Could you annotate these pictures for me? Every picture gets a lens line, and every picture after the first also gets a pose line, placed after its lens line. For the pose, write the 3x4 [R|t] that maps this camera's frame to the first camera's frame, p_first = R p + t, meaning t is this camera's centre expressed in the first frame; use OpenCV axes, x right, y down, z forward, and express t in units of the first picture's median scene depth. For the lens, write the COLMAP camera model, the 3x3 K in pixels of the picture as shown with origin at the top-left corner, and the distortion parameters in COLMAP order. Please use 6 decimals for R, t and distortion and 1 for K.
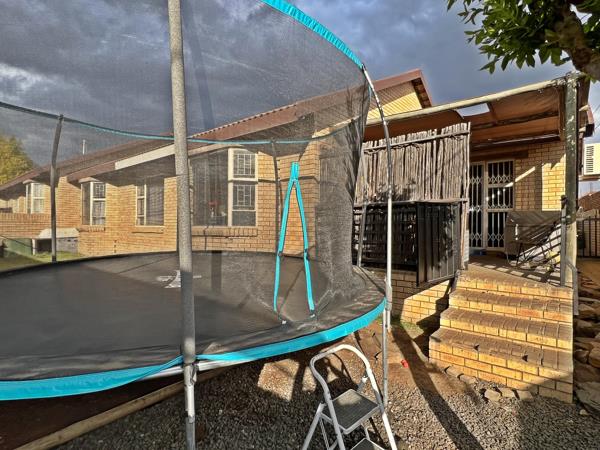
lens RADIAL K [[312.8, 0, 299.9], [0, 312.8, 226.0], [0, 0, 1]] dist [-0.000527, -0.000028]
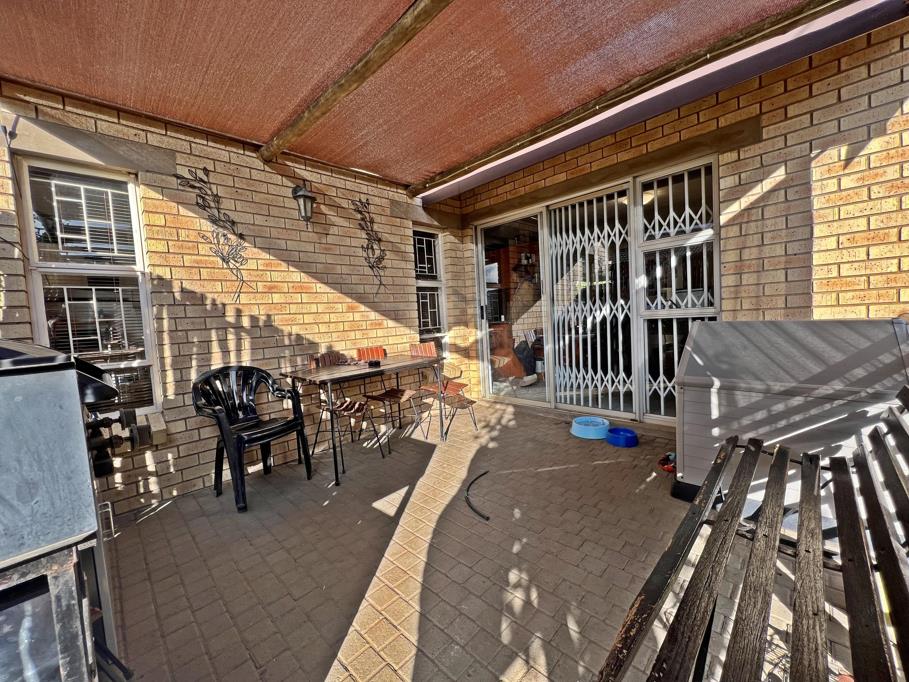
lens RADIAL K [[362.7, 0, 454.4], [0, 362.7, 338.4], [0, 0, 1]] dist [0.000534, 0.000026]
pose [[0.994024, -0.054068, -0.094834, 0.441757], [0.059911, 0.996406, 0.059888, -0.063463], [0.091255, -0.065212, 0.993690, 0.589981]]
